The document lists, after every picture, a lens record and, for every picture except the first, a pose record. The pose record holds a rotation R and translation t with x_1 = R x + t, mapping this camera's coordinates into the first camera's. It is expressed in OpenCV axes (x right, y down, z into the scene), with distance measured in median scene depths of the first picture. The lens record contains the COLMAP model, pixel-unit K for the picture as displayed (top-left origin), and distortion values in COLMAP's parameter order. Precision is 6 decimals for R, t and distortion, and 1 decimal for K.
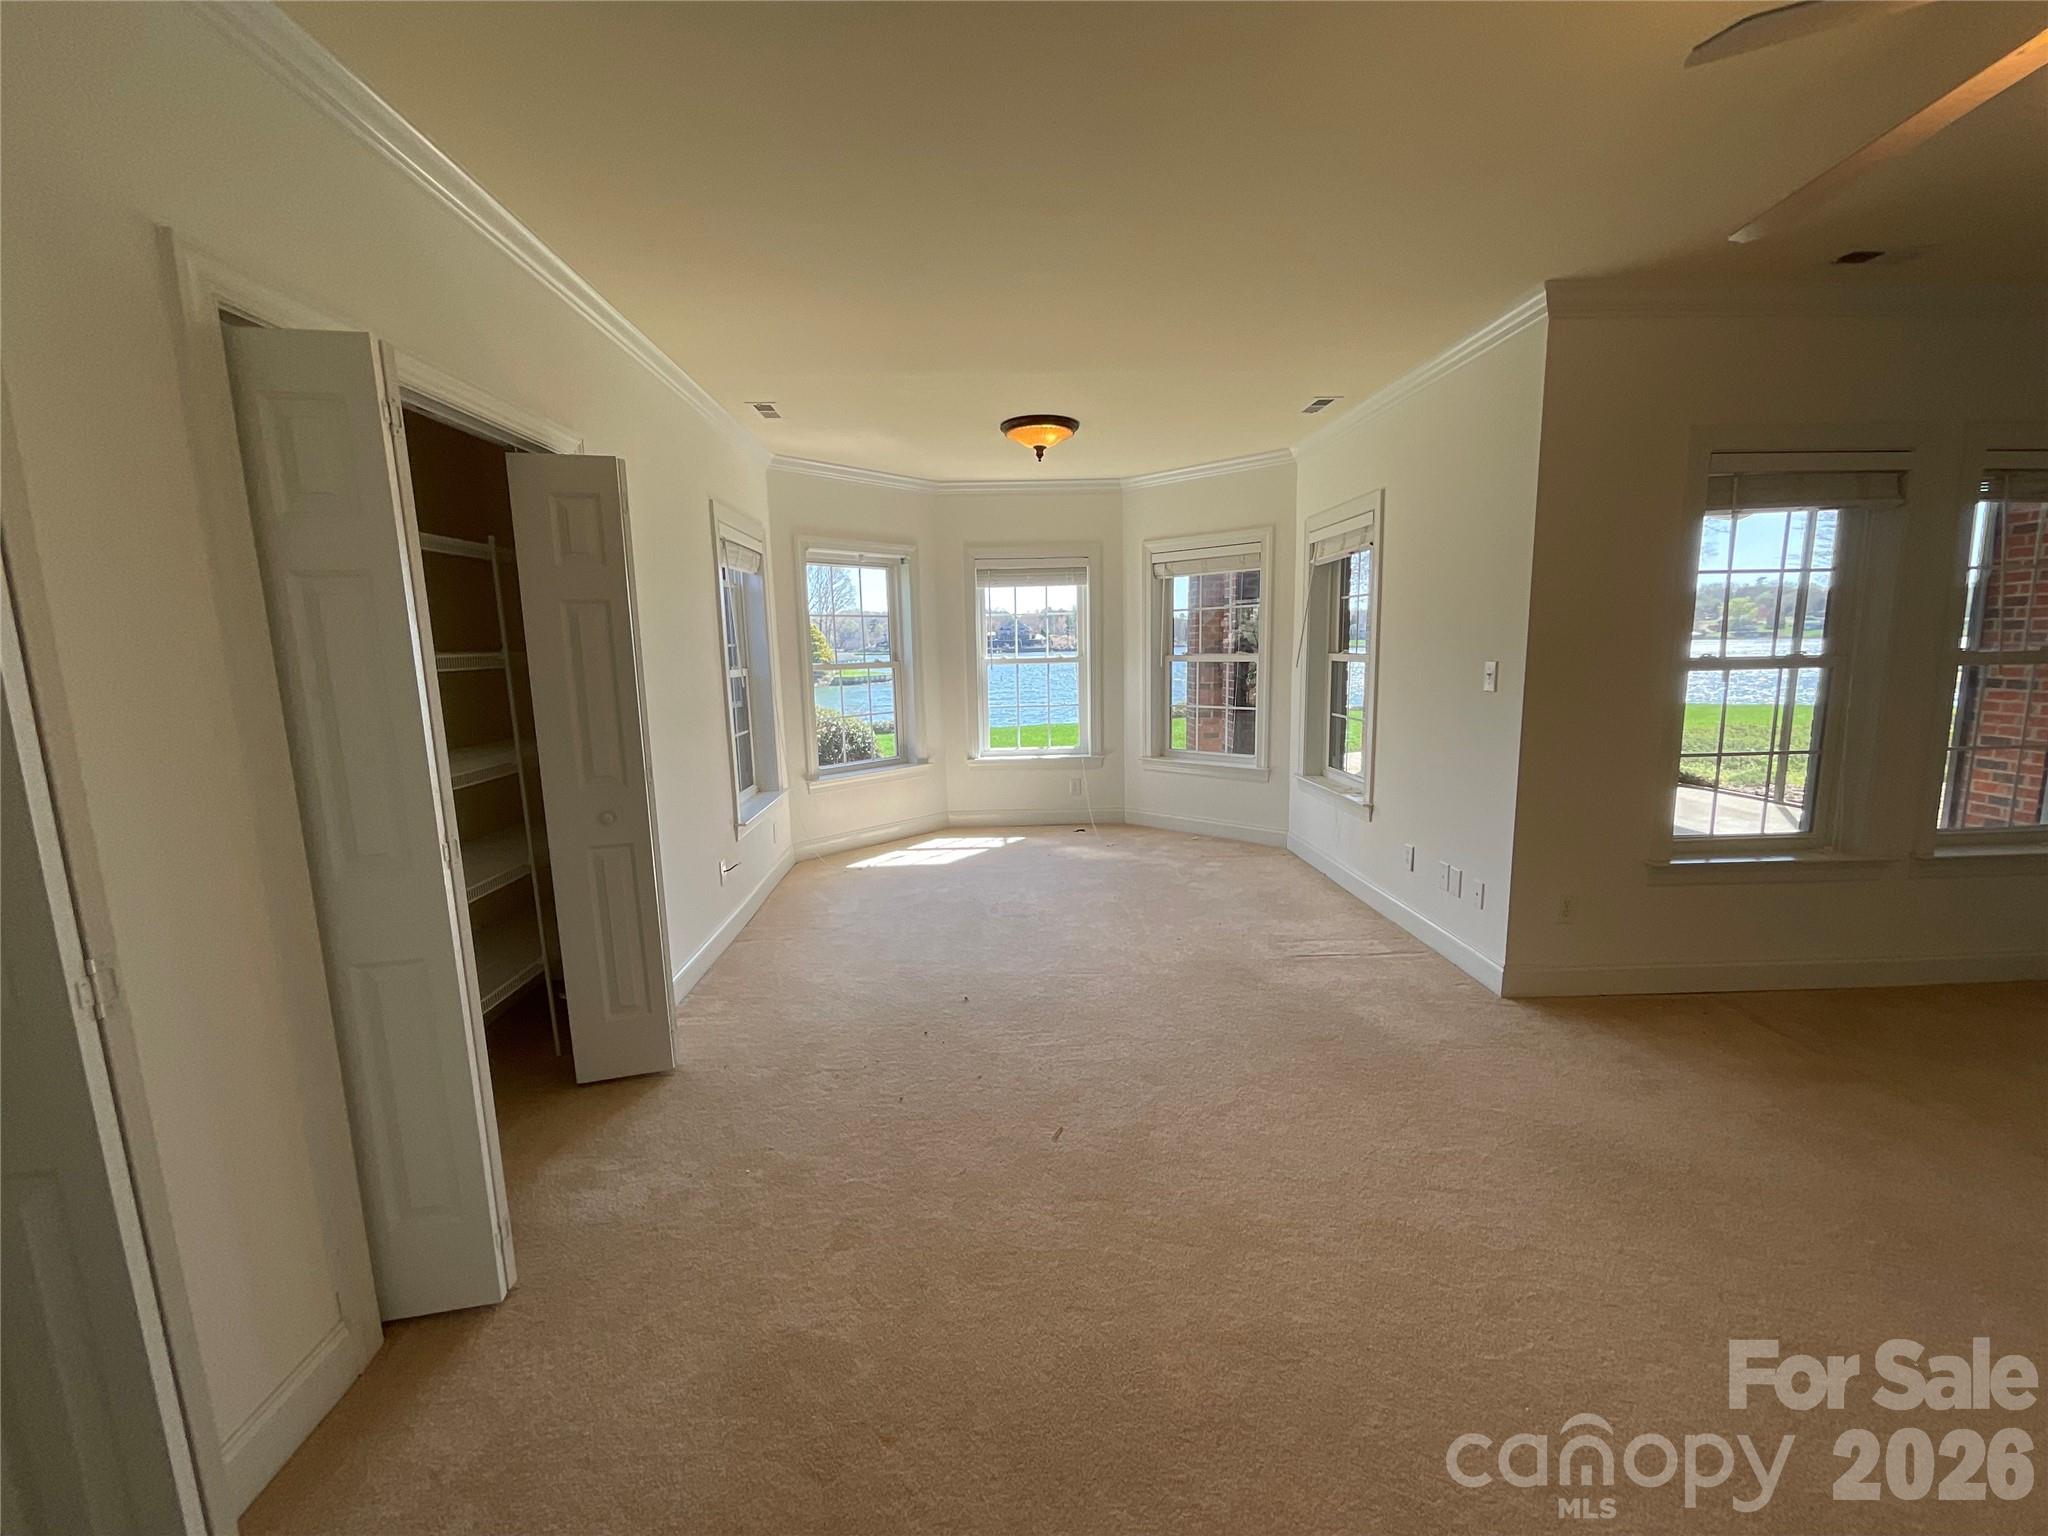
lens RADIAL K [[832.5, 0, 1024.0], [0, 832.5, 768.0], [0, 0, 1]] dist [0.000323, 0.000261]
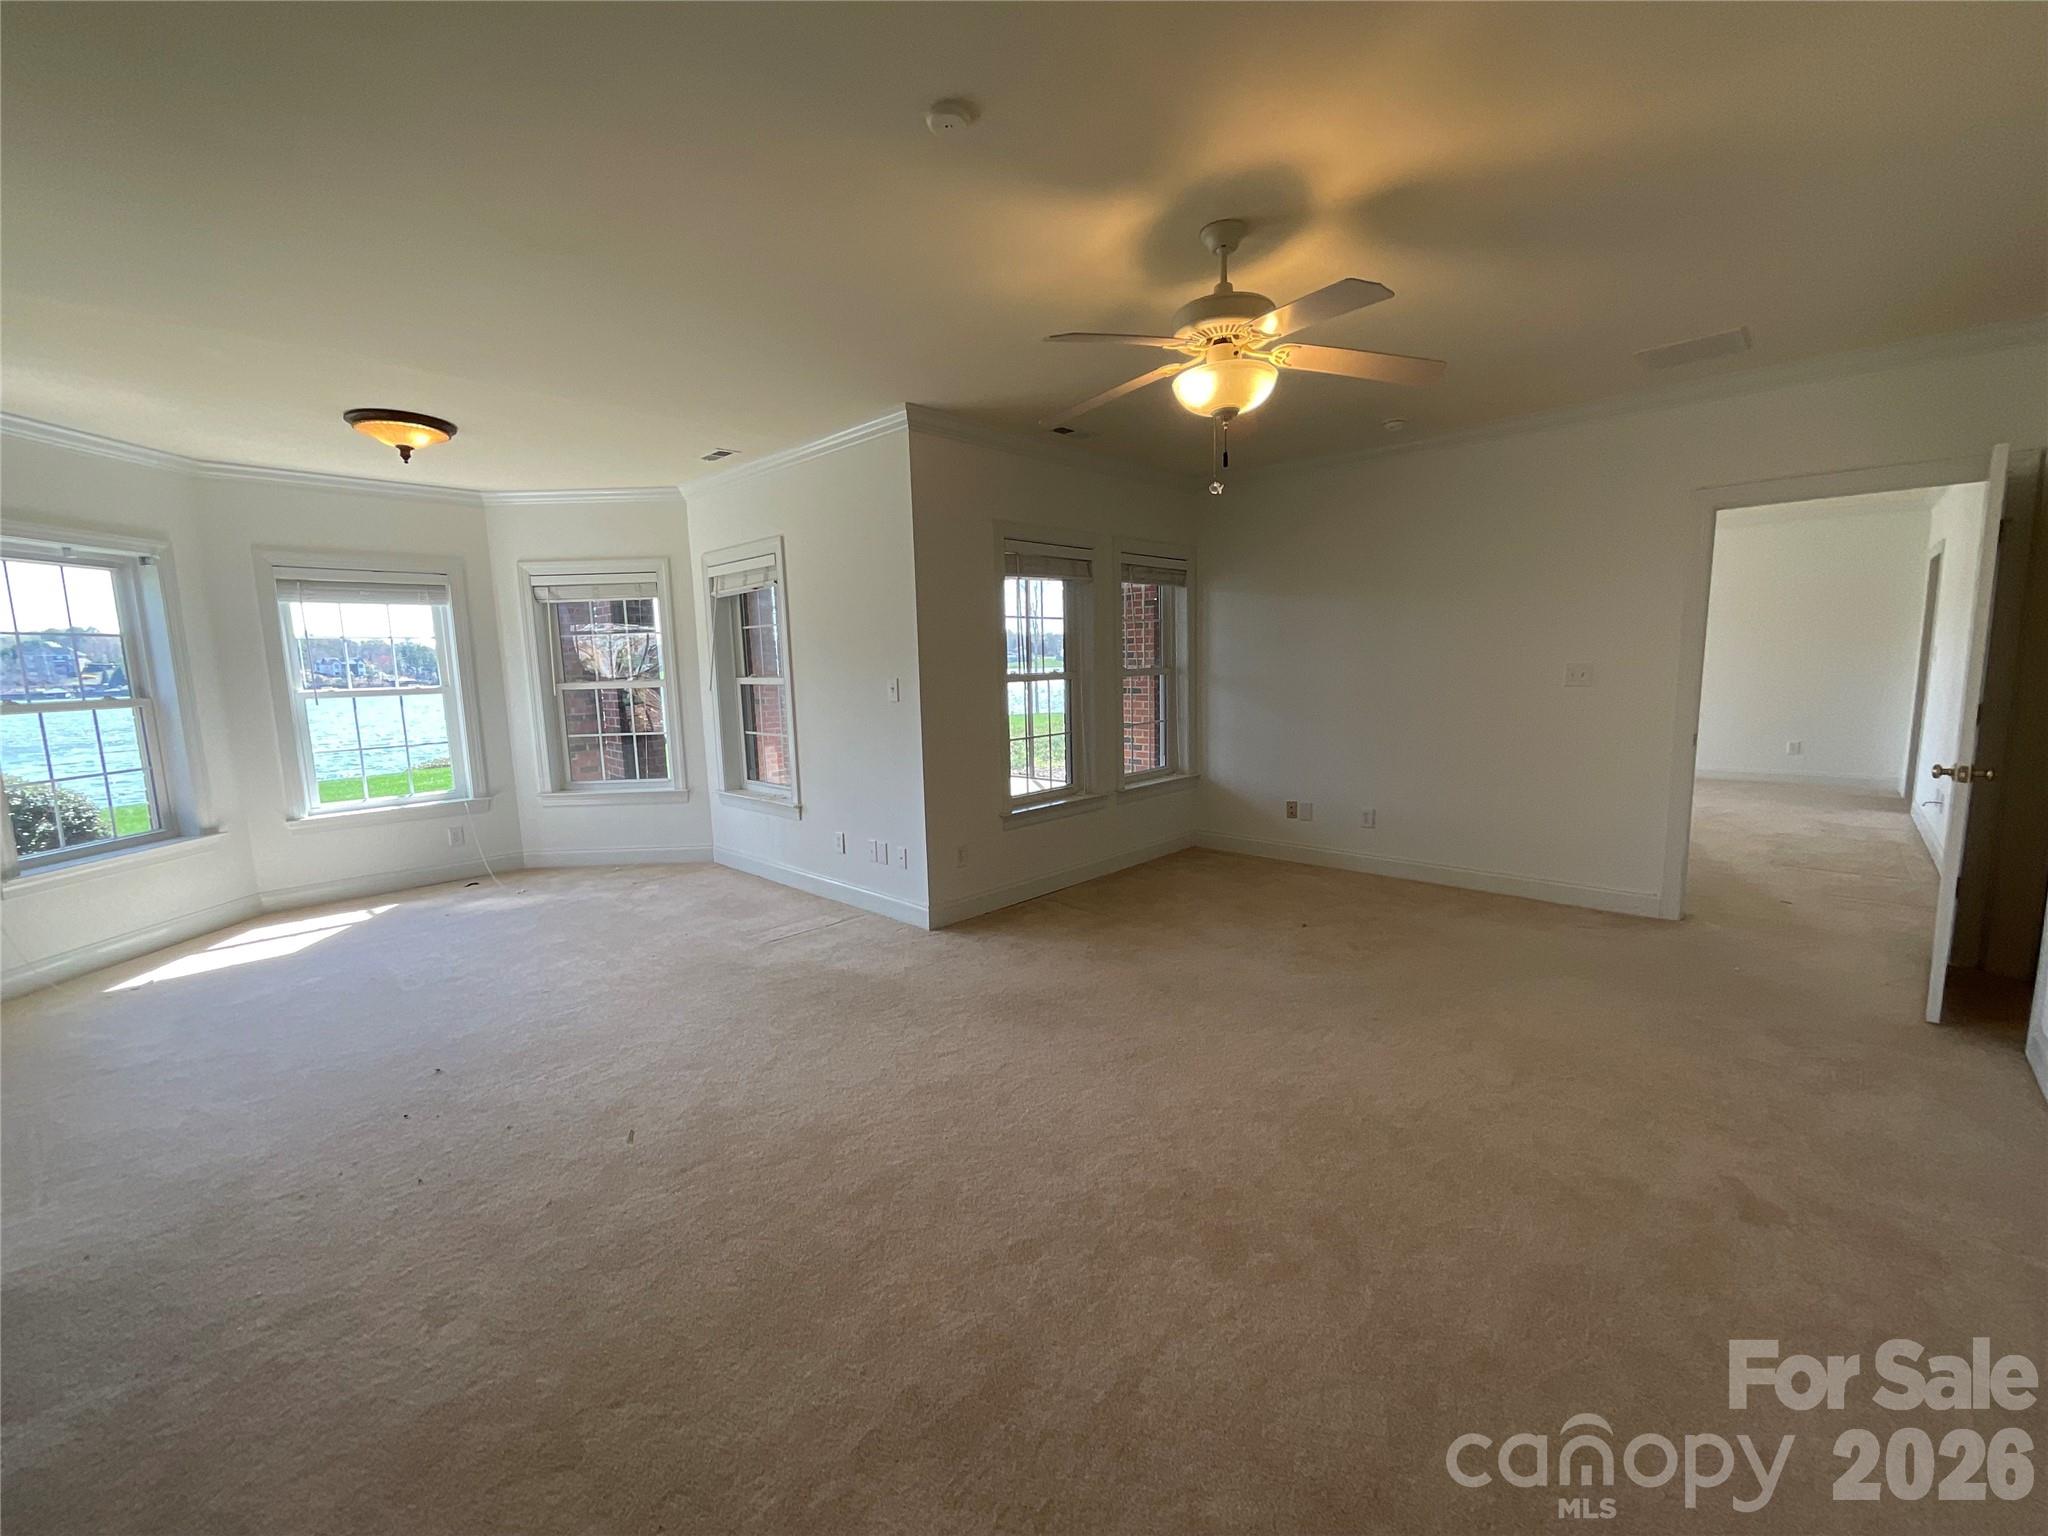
lens RADIAL K [[832.5, 0, 1024.0], [0, 832.5, 768.0], [0, 0, 1]] dist [0.000323, 0.000261]
pose [[0.720847, -0.087410, 0.687561, -0.144355], [0.113963, 0.993462, 0.006819, 0.019002], [-0.683661, 0.073441, 0.726095, -0.057385]]
